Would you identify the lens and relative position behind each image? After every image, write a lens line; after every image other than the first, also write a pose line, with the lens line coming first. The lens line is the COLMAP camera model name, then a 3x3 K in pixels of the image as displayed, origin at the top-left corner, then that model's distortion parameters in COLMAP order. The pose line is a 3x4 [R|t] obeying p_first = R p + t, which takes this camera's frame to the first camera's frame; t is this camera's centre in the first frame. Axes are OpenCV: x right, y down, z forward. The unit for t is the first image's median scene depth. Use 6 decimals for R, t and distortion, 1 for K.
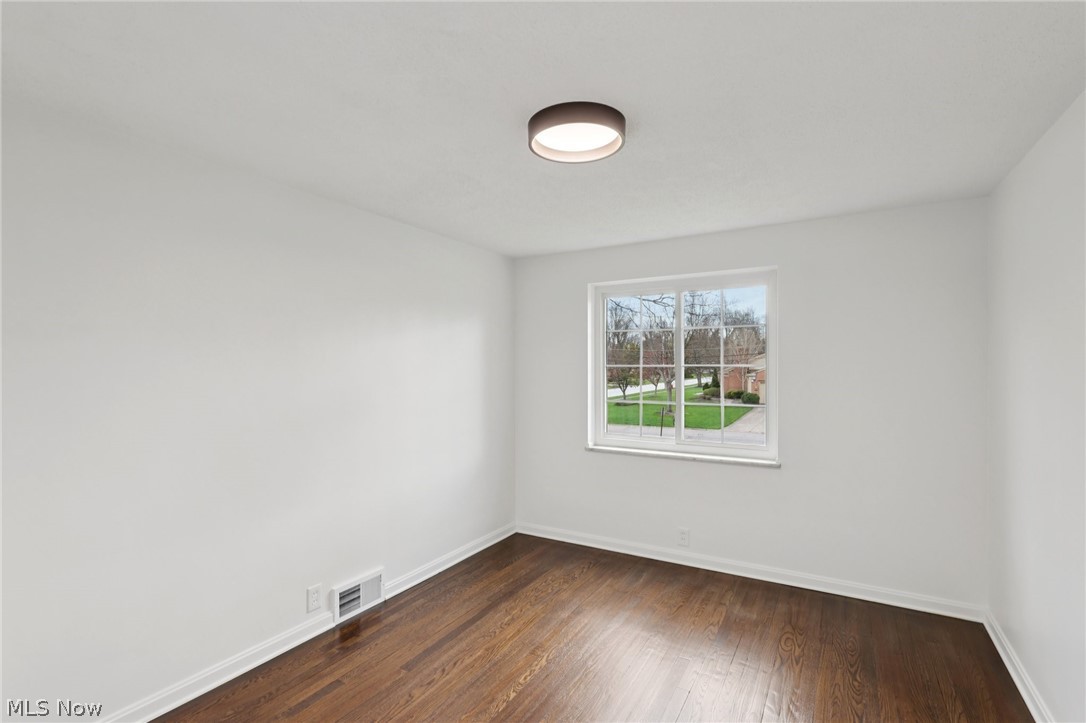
lens RADIAL K [[500.1, 0, 543.0], [0, 500.1, 361.5], [0, 0, 1]] dist [0.002843, 0.000312]
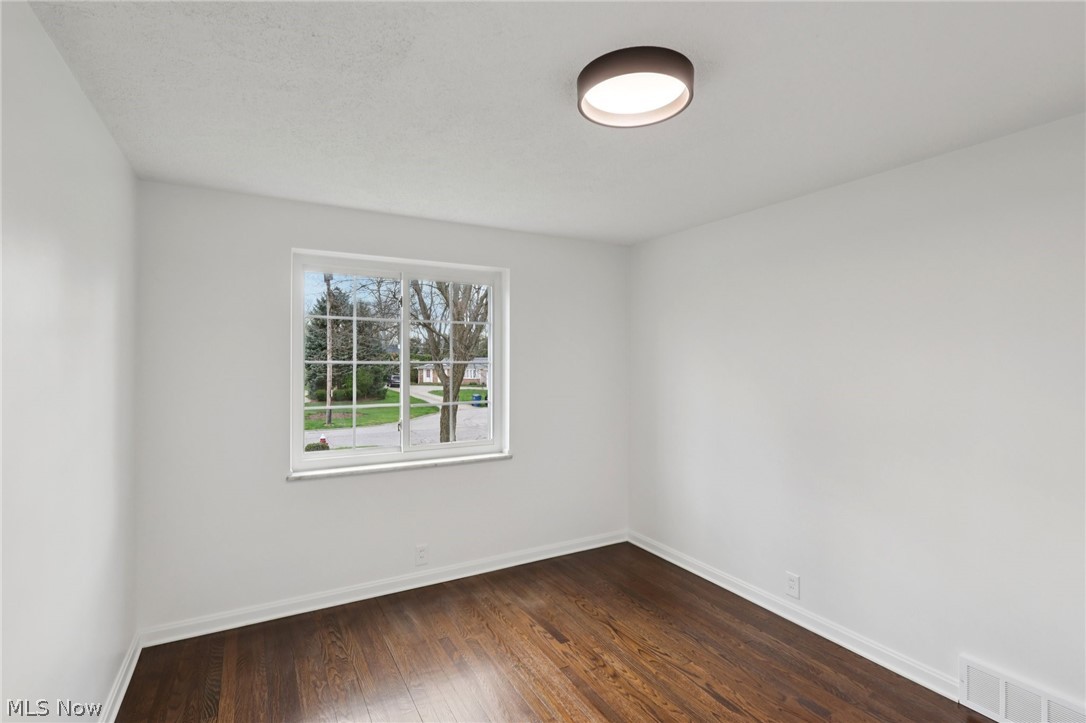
lens RADIAL K [[500.1, 0, 543.0], [0, 500.1, 361.5], [0, 0, 1]] dist [0.002843, 0.000312]
pose [[0.506457, 0.006657, 0.862239, -0.412801], [-0.013095, 0.999914, -0.000028, 0.004054], [-0.862166, -0.011277, 0.506501, 0.400154]]
